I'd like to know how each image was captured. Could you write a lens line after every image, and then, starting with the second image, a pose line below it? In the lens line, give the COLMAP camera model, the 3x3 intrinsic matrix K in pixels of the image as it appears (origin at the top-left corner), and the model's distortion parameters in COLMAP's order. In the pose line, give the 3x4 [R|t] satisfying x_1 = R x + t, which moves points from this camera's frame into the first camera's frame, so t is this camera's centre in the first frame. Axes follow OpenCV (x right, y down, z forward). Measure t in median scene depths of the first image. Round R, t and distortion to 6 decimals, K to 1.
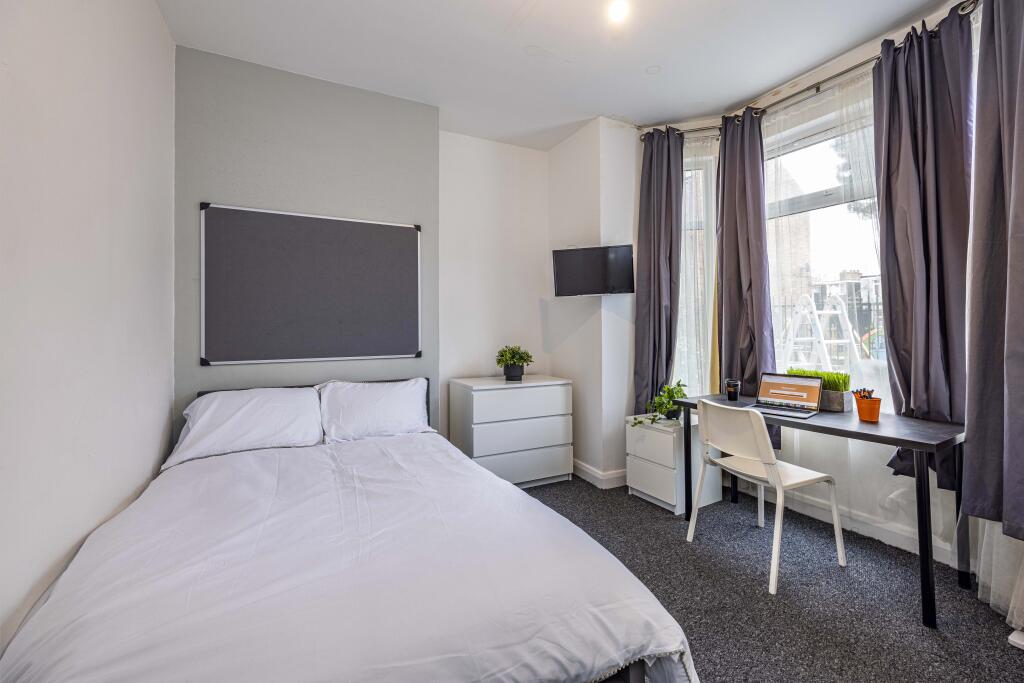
lens RADIAL K [[449.3, 0, 510.3], [0, 449.3, 314.4], [0, 0, 1]] dist [-0.003068, -0.000129]
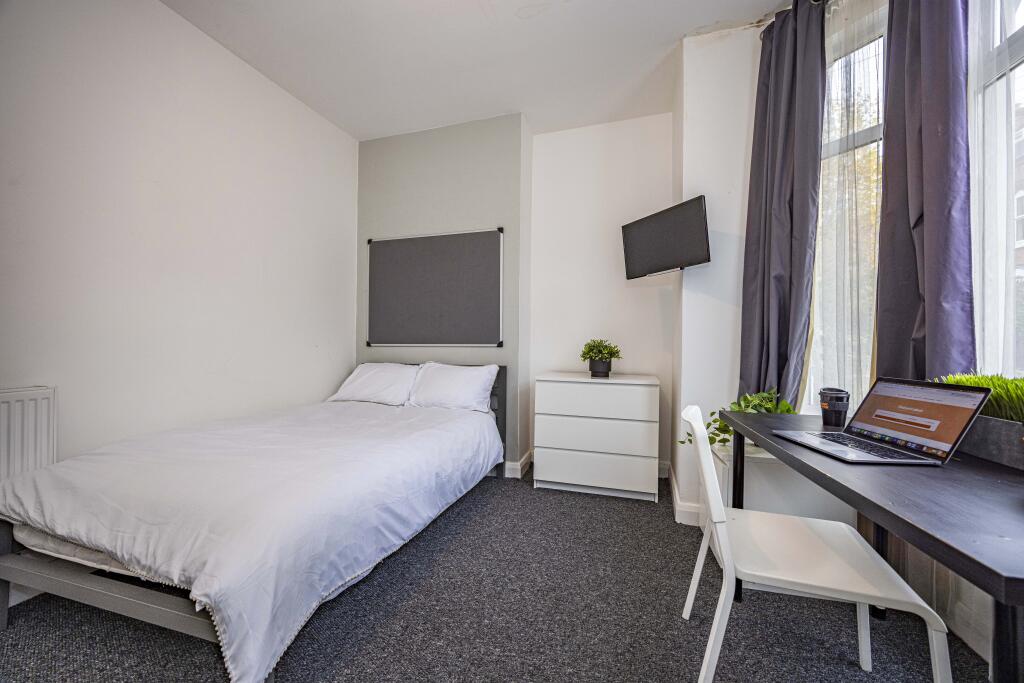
lens RADIAL K [[410.0, 0, 512.4], [0, 410.0, 337.0], [0, 0, 1]] dist [-0.000057, -0.000058]
pose [[0.689735, -0.005167, -0.724043, 0.542744], [0.008167, 0.999966, 0.000645, 0.070085], [0.724016, -0.006358, 0.689754, 0.323005]]
